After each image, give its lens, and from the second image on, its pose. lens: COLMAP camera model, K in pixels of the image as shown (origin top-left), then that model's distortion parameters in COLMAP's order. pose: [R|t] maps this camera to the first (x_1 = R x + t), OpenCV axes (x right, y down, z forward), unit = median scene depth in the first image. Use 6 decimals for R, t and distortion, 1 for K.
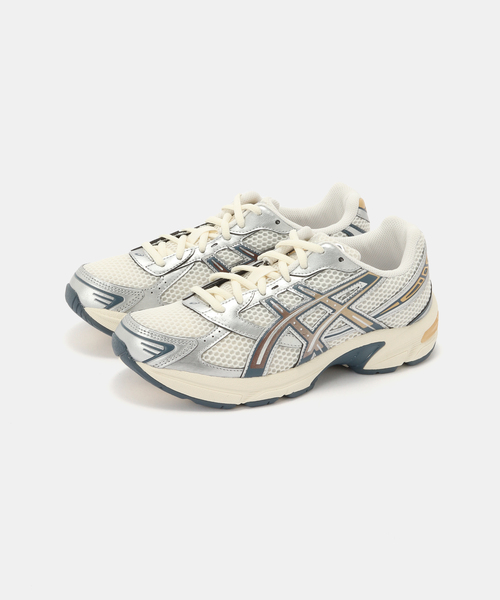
lens RADIAL K [[1532.1, 0, 250.9], [0, 1532.1, 299.6], [0, 0, 1]] dist [0.043341, 0.000000]
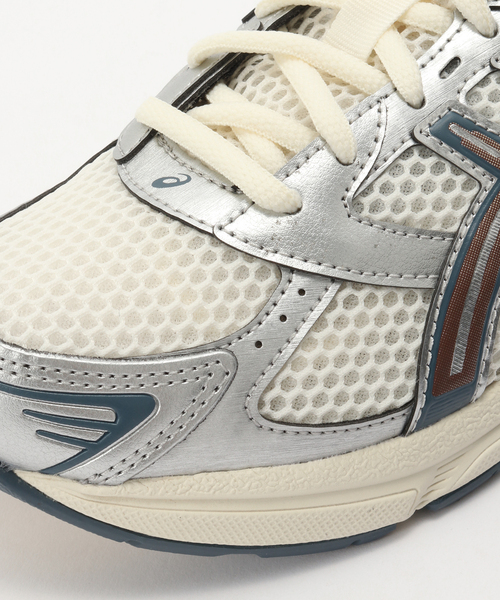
lens RADIAL K [[1532.1, 0, 250.2], [0, 1532.1, 300.1], [0, 0, 1]] dist [0.043341, 0.000000]
pose [[0.972927, -0.205987, 0.104796, -0.055828], [0.161988, 0.931214, 0.326498, -0.064113], [-0.164842, -0.300683, 0.939370, 0.736613]]
